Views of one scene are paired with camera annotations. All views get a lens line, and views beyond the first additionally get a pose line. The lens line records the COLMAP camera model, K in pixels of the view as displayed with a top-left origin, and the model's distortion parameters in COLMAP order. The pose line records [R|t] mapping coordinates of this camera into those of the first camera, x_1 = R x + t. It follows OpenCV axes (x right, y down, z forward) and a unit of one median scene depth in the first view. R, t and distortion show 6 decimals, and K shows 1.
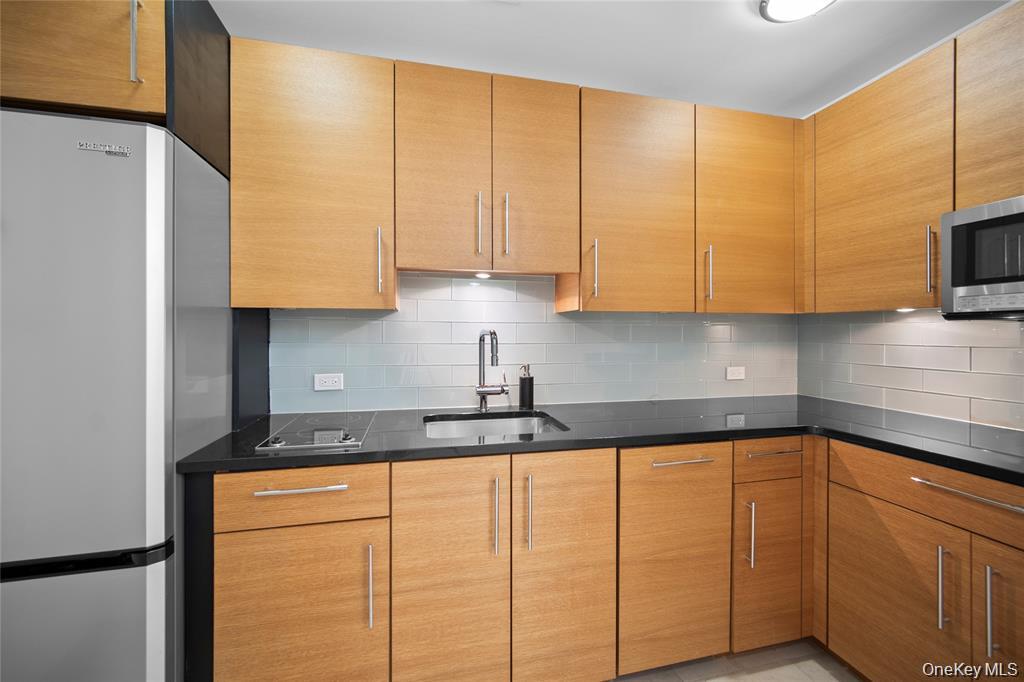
lens RADIAL K [[411.3, 0, 511.1], [0, 411.3, 335.1], [0, 0, 1]] dist [-0.004351, 0.001645]
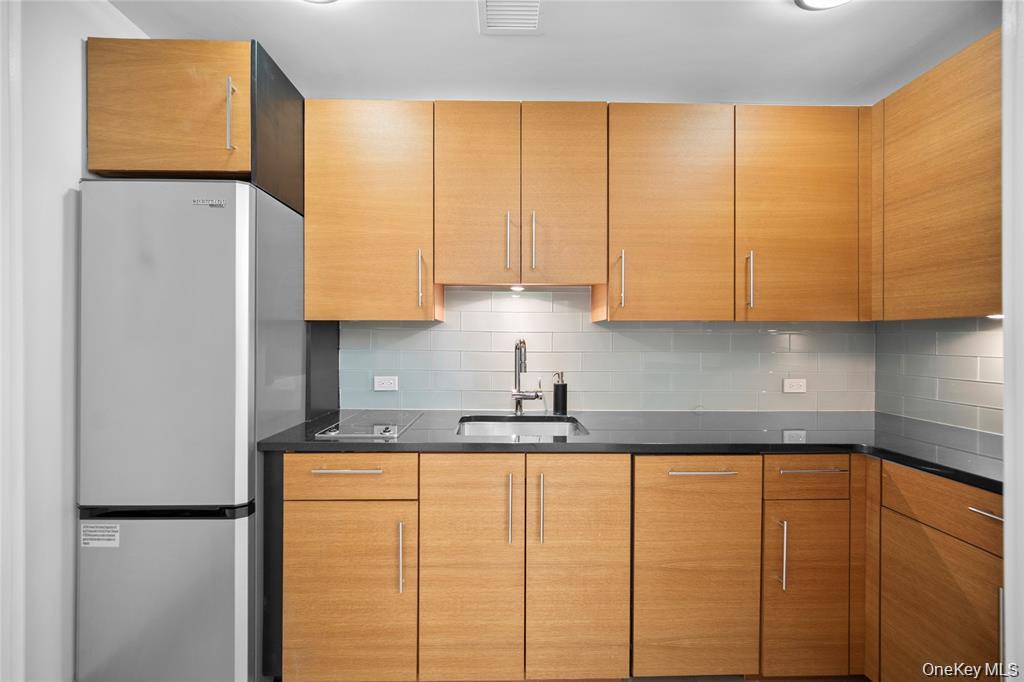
lens RADIAL K [[411.3, 0, 513.9], [0, 411.3, 343.0], [0, 0, 1]] dist [-0.004351, 0.001645]
pose [[0.977124, 0.004187, -0.212629, 0.174662], [-0.004254, 0.999991, 0.000141, -0.001766], [0.212628, 0.000767, 0.977133, -0.061284]]
